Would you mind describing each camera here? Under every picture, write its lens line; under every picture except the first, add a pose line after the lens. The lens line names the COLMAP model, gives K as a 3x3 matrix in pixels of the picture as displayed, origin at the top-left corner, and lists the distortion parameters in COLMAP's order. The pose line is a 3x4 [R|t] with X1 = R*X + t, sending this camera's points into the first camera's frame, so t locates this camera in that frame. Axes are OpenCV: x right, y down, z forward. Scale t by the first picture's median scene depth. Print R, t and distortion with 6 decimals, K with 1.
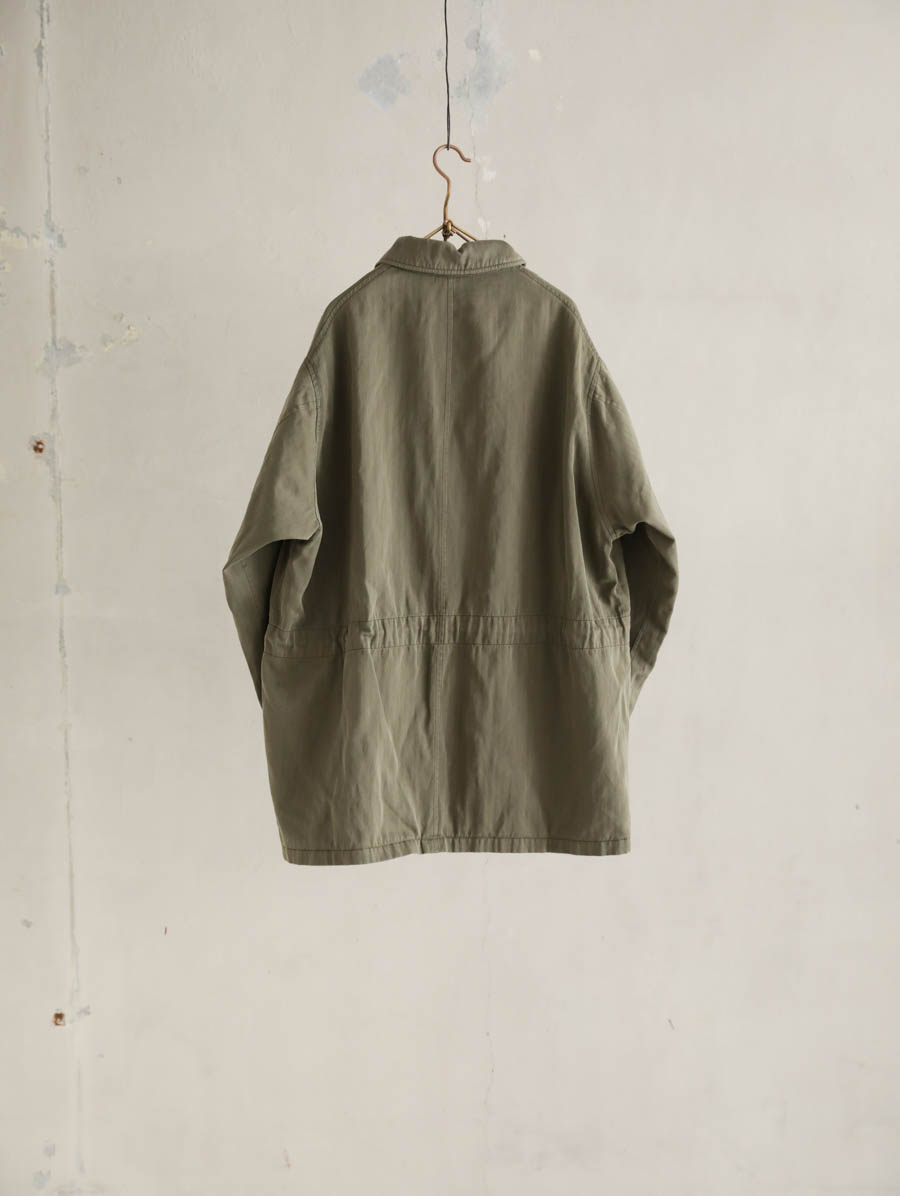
lens RADIAL K [[1753.3, 0, 450.0], [0, 1753.3, 598.0], [0, 0, 1]] dist [0.017111, 0.042254]
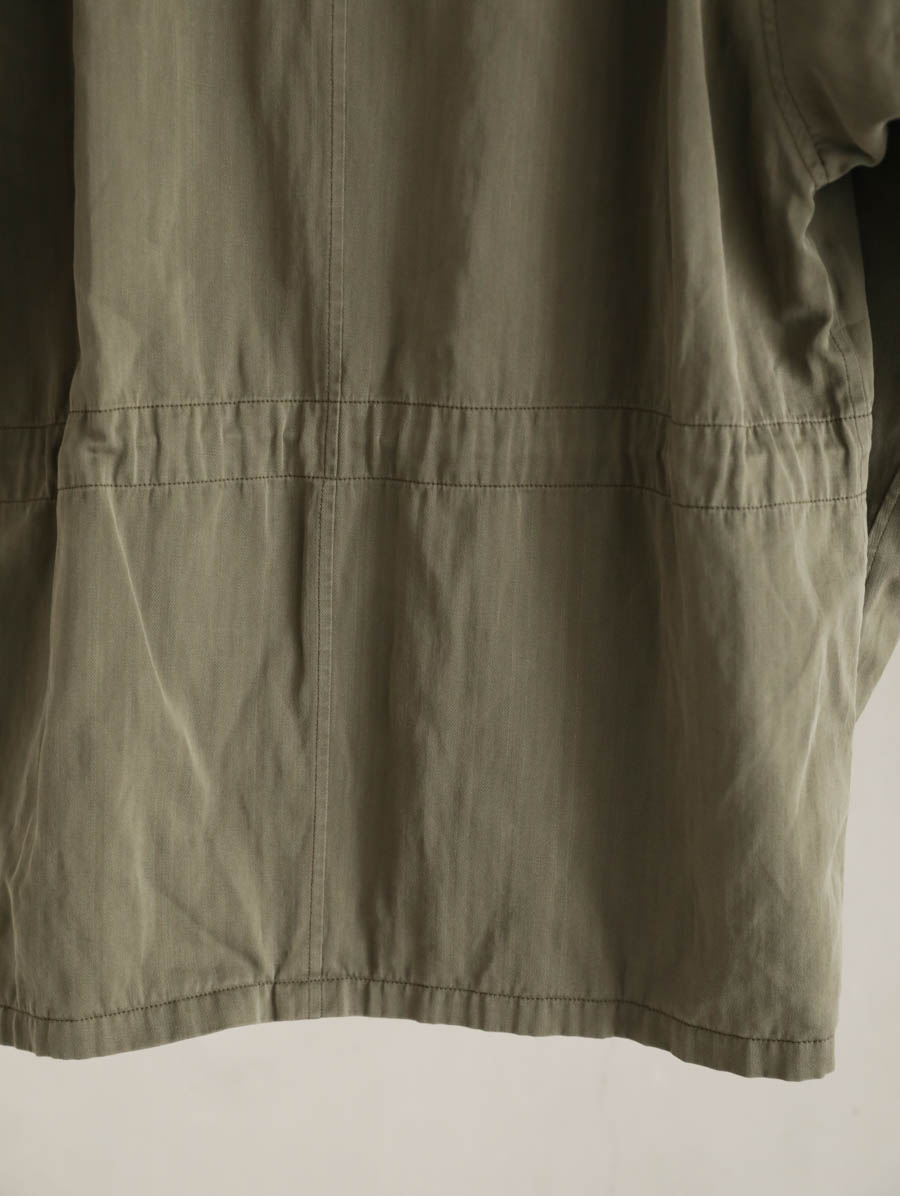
lens RADIAL K [[1753.3, 0, 450.0], [0, 1753.3, 598.0], [0, 0, 1]] dist [0.017111, 0.042254]
pose [[0.963298, 0.055601, -0.262611, 0.117666], [-0.023026, 0.991823, 0.125530, 0.004281], [0.267444, -0.114876, 0.956701, 0.650162]]
